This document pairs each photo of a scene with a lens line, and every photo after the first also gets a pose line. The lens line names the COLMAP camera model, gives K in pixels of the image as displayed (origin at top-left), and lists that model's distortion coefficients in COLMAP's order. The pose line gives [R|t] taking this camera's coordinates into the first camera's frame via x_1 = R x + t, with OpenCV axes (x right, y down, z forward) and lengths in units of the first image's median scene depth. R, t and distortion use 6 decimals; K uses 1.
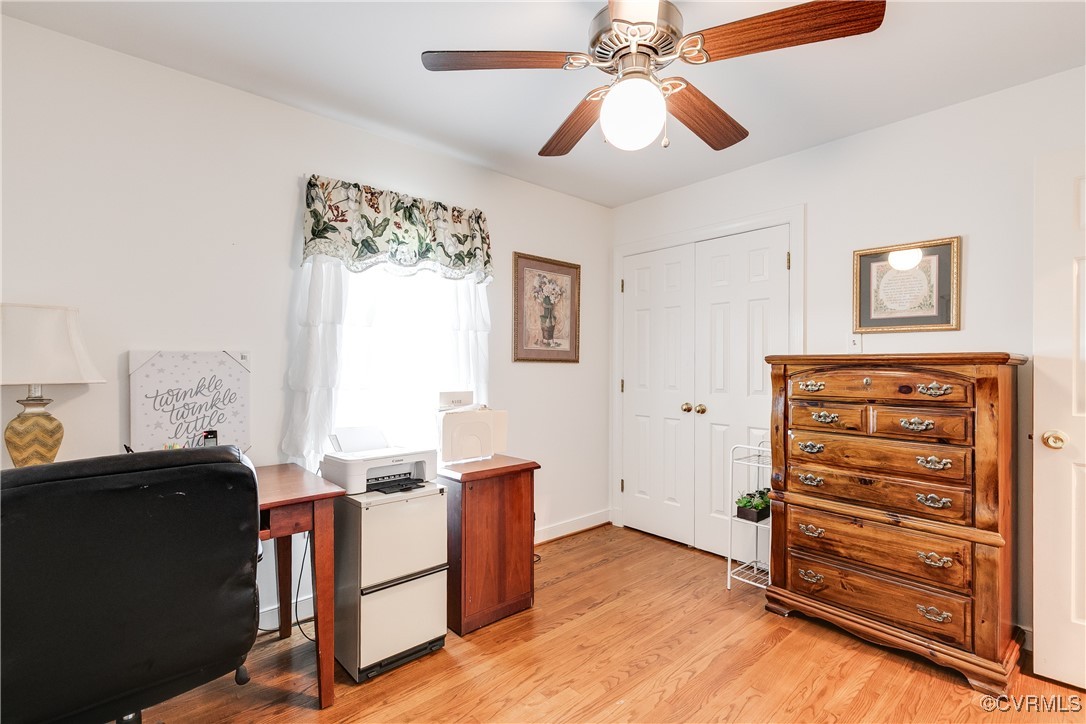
lens RADIAL K [[491.8, 0, 550.5], [0, 491.8, 366.1], [0, 0, 1]] dist [0.011115, 0.000508]
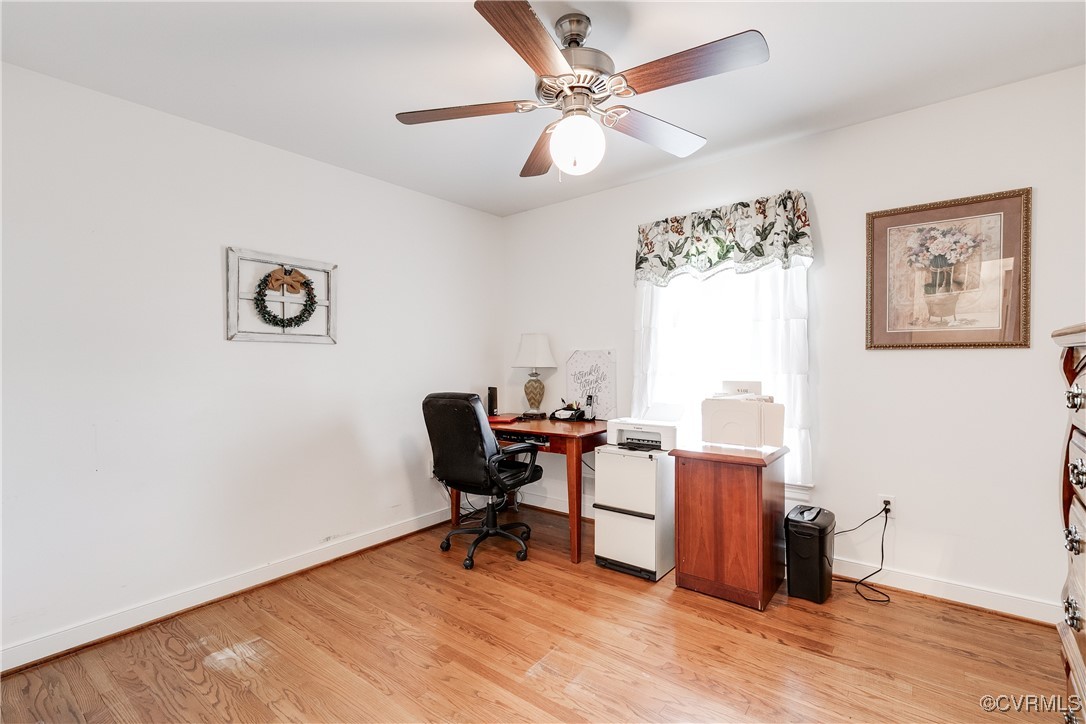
lens RADIAL K [[491.8, 0, 550.5], [0, 491.8, 361.8], [0, 0, 1]] dist [0.011115, 0.000508]
pose [[0.189216, 0.003455, -0.981929, 0.778394], [0.014680, 0.999872, 0.006347, -0.001576], [0.981826, -0.015616, 0.189141, 0.412069]]
